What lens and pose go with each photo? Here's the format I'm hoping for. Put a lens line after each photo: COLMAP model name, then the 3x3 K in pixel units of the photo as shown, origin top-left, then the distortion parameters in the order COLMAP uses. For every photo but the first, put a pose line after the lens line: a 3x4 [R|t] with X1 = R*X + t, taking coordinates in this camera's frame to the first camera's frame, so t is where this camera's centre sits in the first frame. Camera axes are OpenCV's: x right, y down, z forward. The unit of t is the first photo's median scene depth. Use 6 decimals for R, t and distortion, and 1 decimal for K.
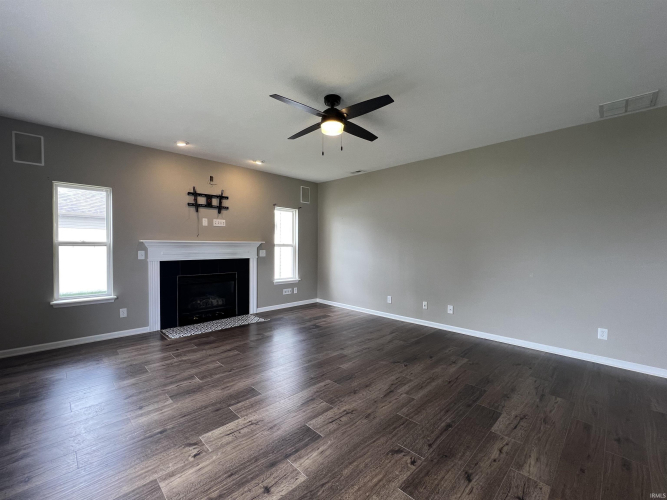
lens RADIAL K [[285.9, 0, 332.7], [0, 285.9, 248.5], [0, 0, 1]] dist [0.000893, 0.000172]
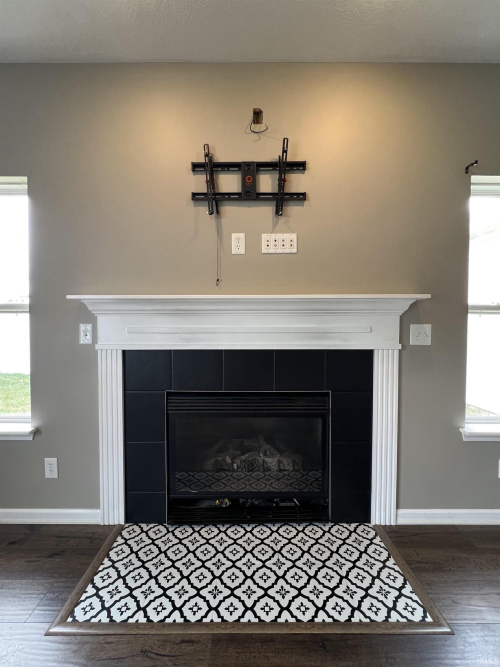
lens RADIAL K [[285.9, 0, 250.3], [0, 285.9, 330.4], [0, 0, 1]] dist [0.000893, 0.000172]
pose [[0.709099, 0.018058, -0.704878, -0.179117], [-0.004263, 0.999764, 0.021324, 0.007400], [0.705096, -0.012116, 0.709008, 0.737729]]
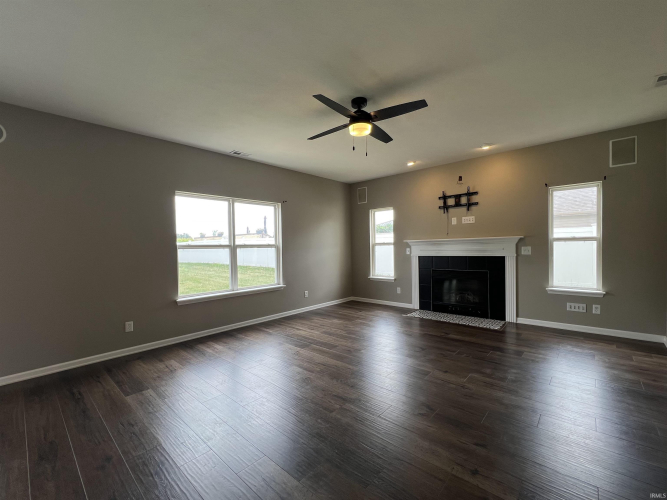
lens RADIAL K [[285.9, 0, 337.1], [0, 285.9, 250.5], [0, 0, 1]] dist [0.000893, 0.000172]
pose [[0.074515, 0.003703, -0.997213, 0.573861], [0.011004, 0.999929, 0.004535, 0.007886], [0.997159, -0.011311, 0.074469, 0.468421]]
